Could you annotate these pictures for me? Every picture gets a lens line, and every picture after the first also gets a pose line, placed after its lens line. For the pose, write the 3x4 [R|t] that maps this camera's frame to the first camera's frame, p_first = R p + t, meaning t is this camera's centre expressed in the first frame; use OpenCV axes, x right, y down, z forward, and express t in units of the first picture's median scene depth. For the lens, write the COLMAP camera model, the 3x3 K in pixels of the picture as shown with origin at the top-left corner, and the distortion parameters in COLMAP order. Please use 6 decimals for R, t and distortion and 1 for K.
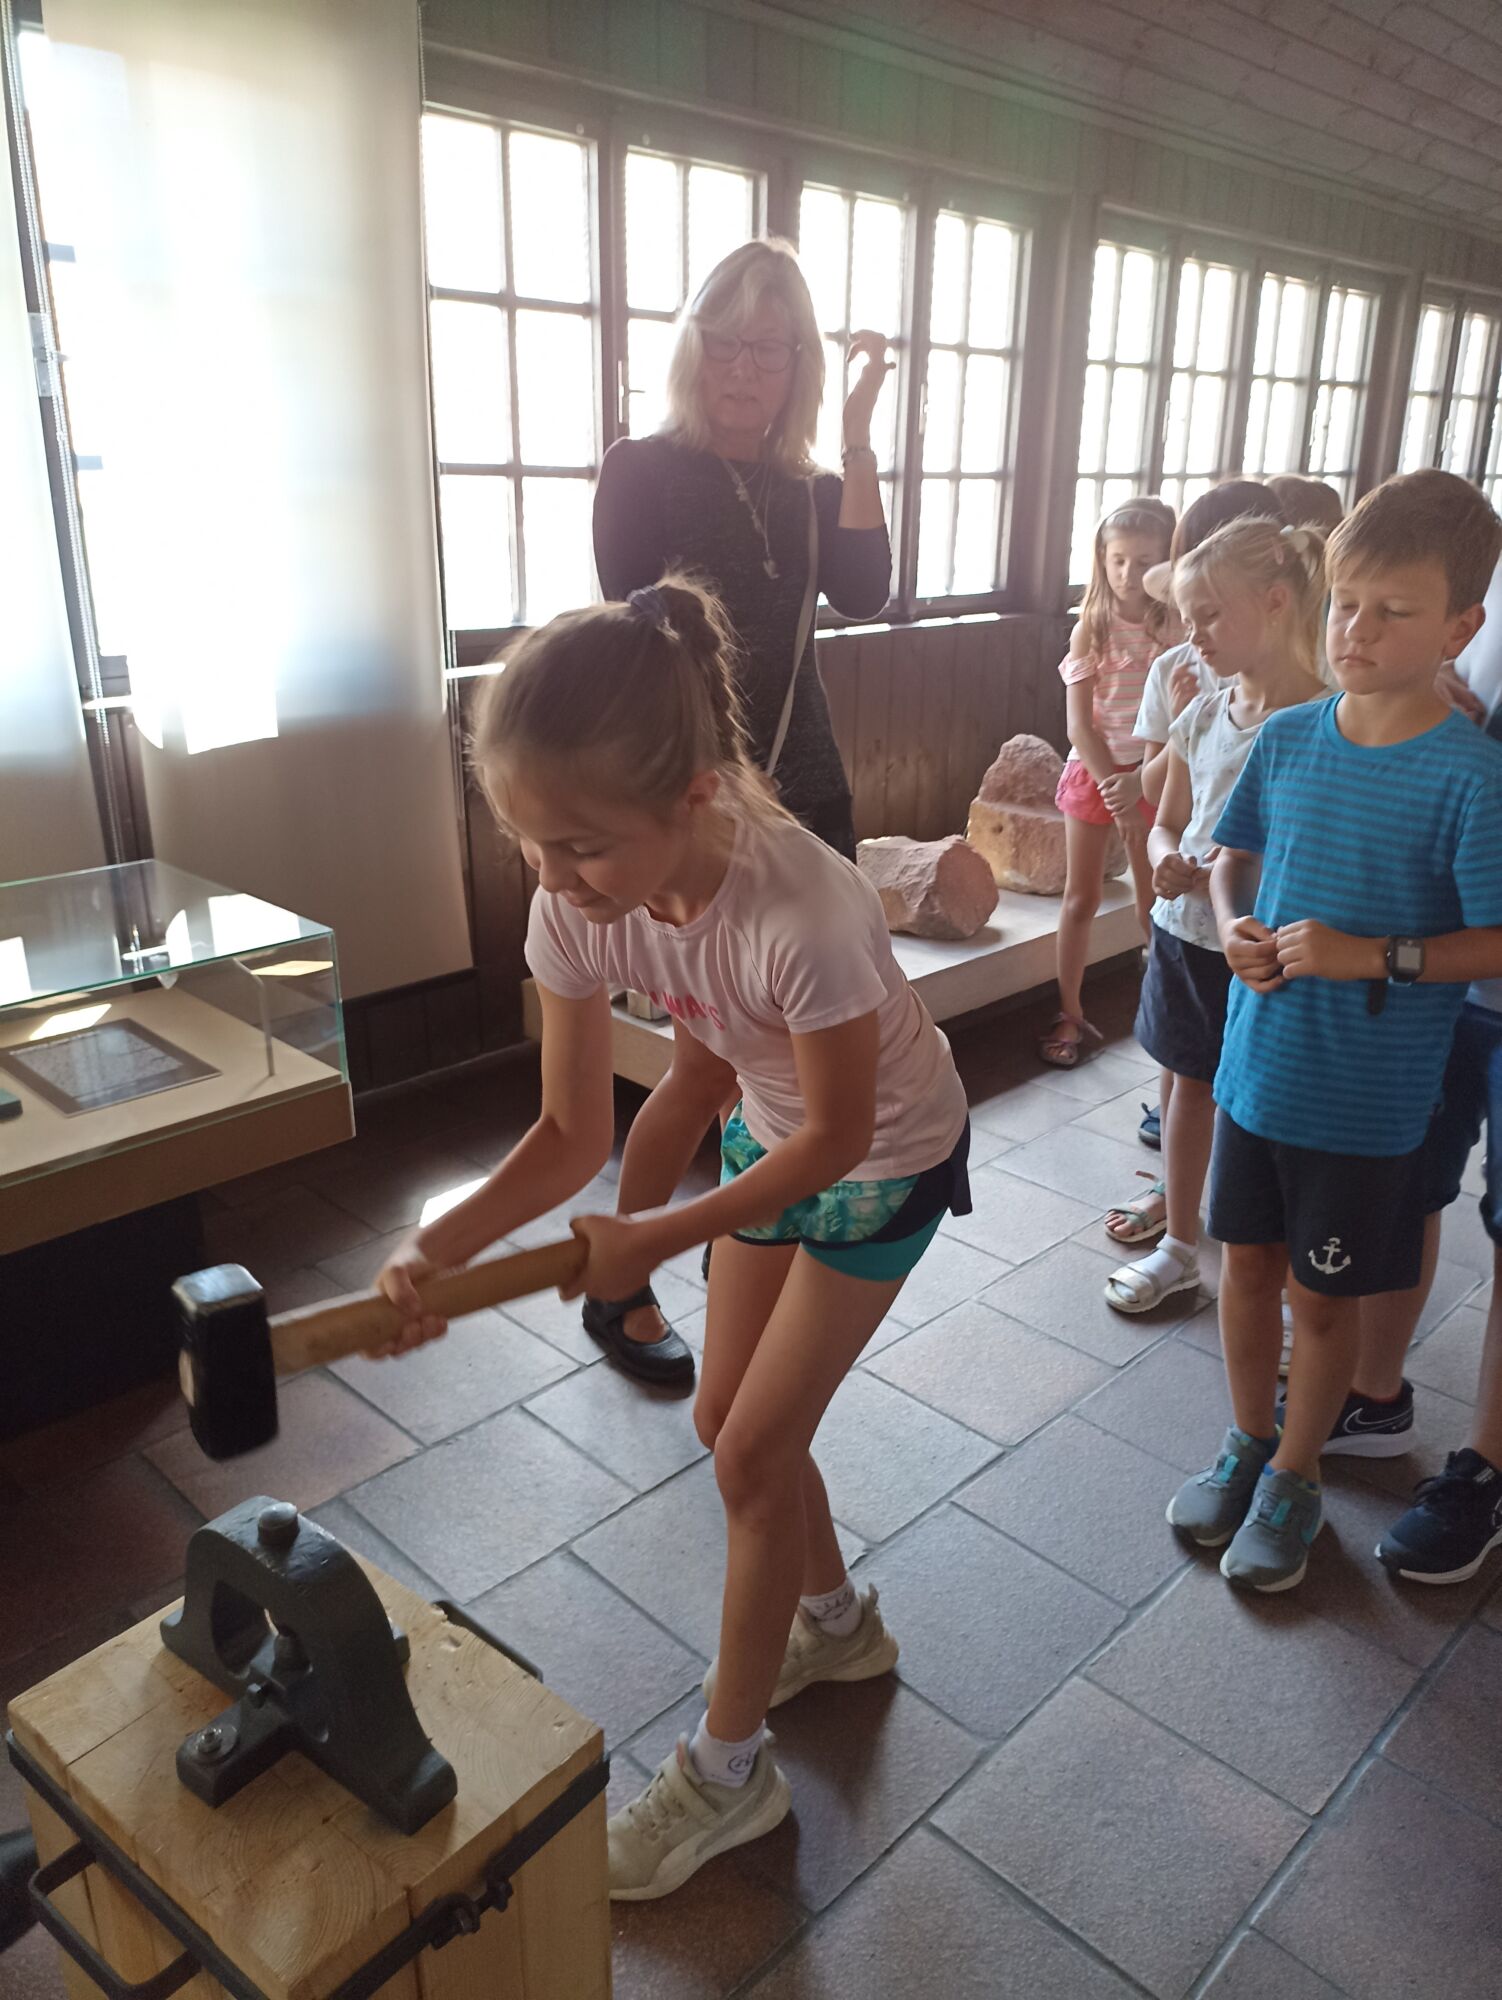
lens RADIAL K [[1487.2, 0, 751.2], [0, 1487.2, 1012.8], [0, 0, 1]] dist [0.044567, -0.029232]
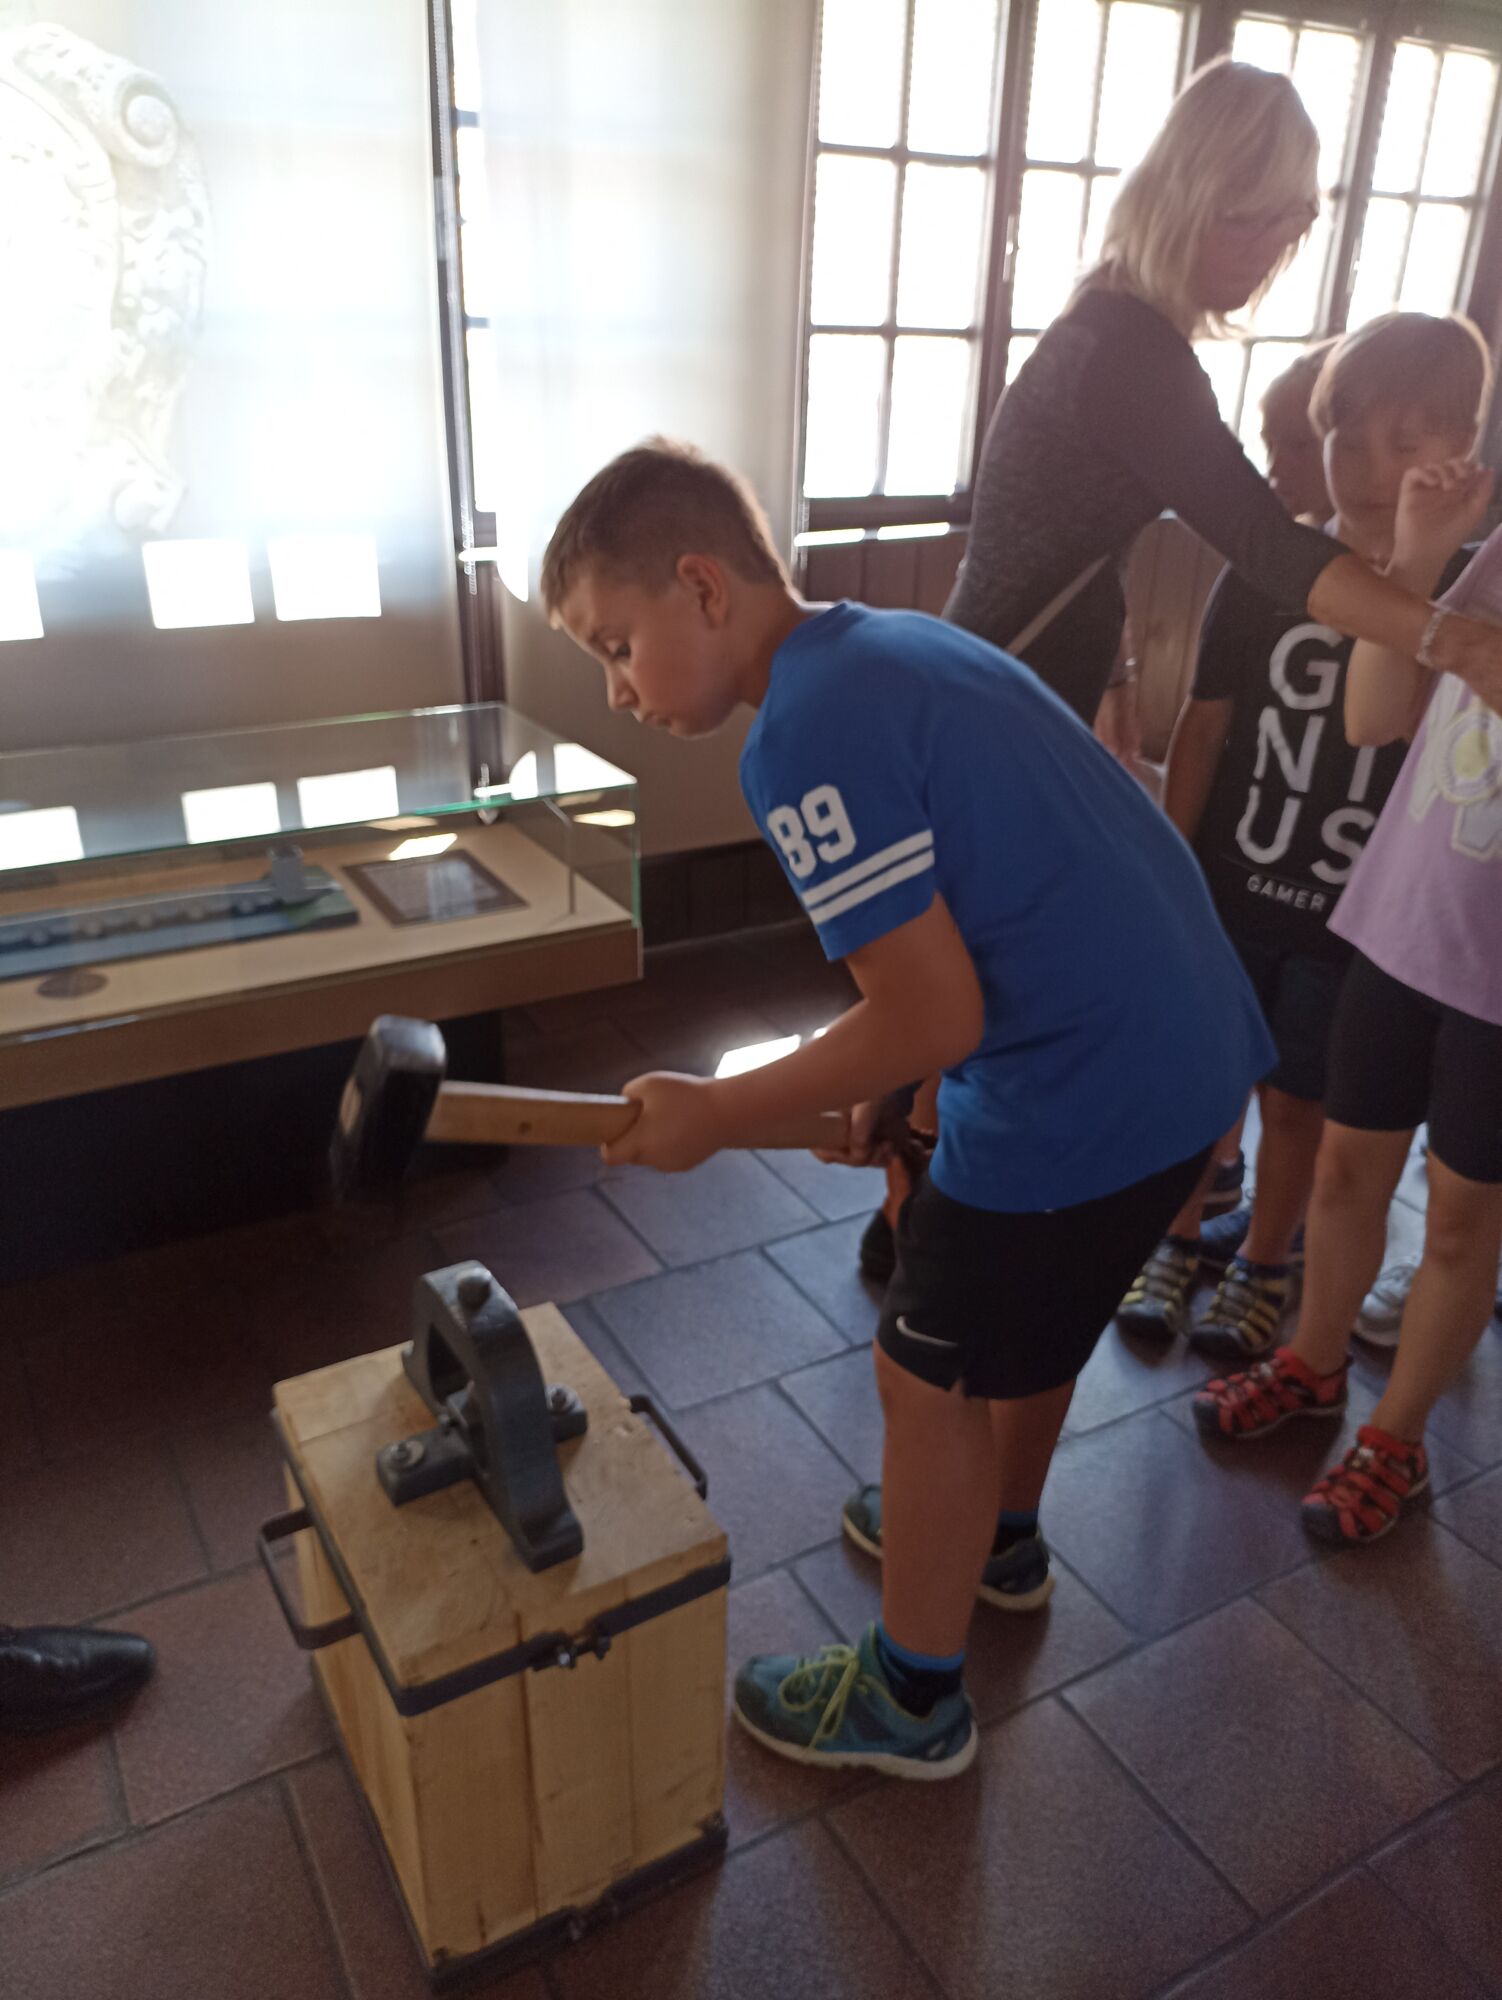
lens RADIAL K [[1487.2, 0, 751.4], [0, 1487.2, 1016.4], [0, 0, 1]] dist [0.044567, -0.029232]
pose [[0.962019, 0.121901, -0.244251, 0.079421], [-0.102200, 0.990517, 0.091819, 0.004121], [0.253128, -0.063369, 0.965355, -0.012430]]
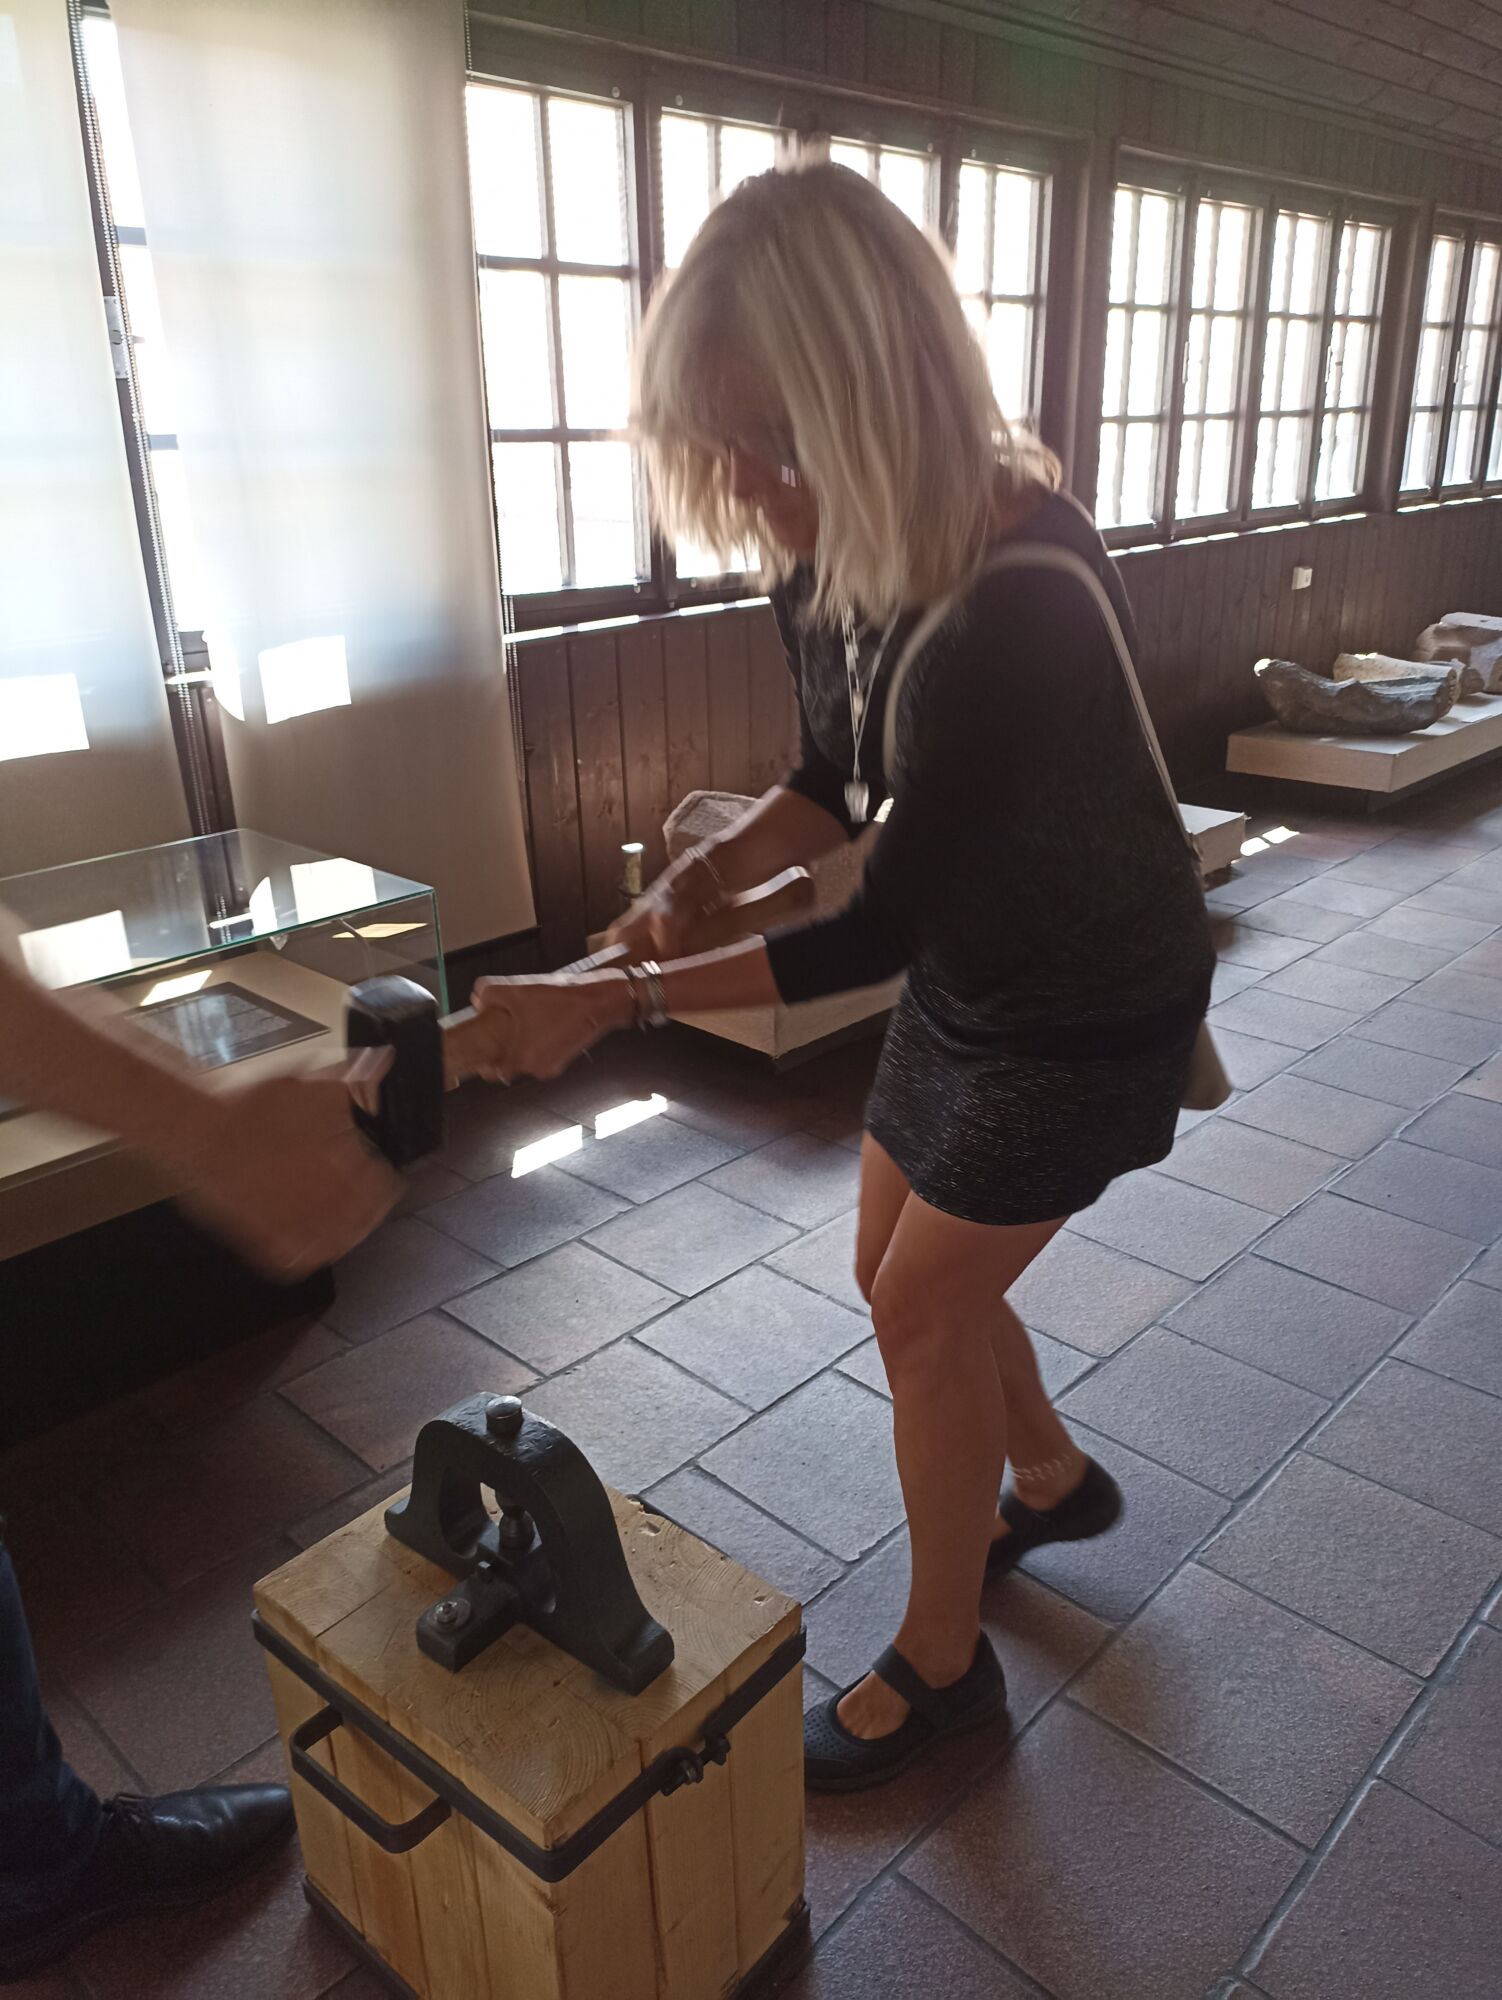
lens RADIAL K [[1487.2, 0, 750.3], [0, 1487.2, 1012.3], [0, 0, 1]] dist [0.044567, -0.029232]
pose [[0.999362, -0.035654, -0.002003, -0.062895], [0.035692, 0.999076, 0.023925, 0.014705], [0.001148, -0.023981, 0.999712, -0.039388]]
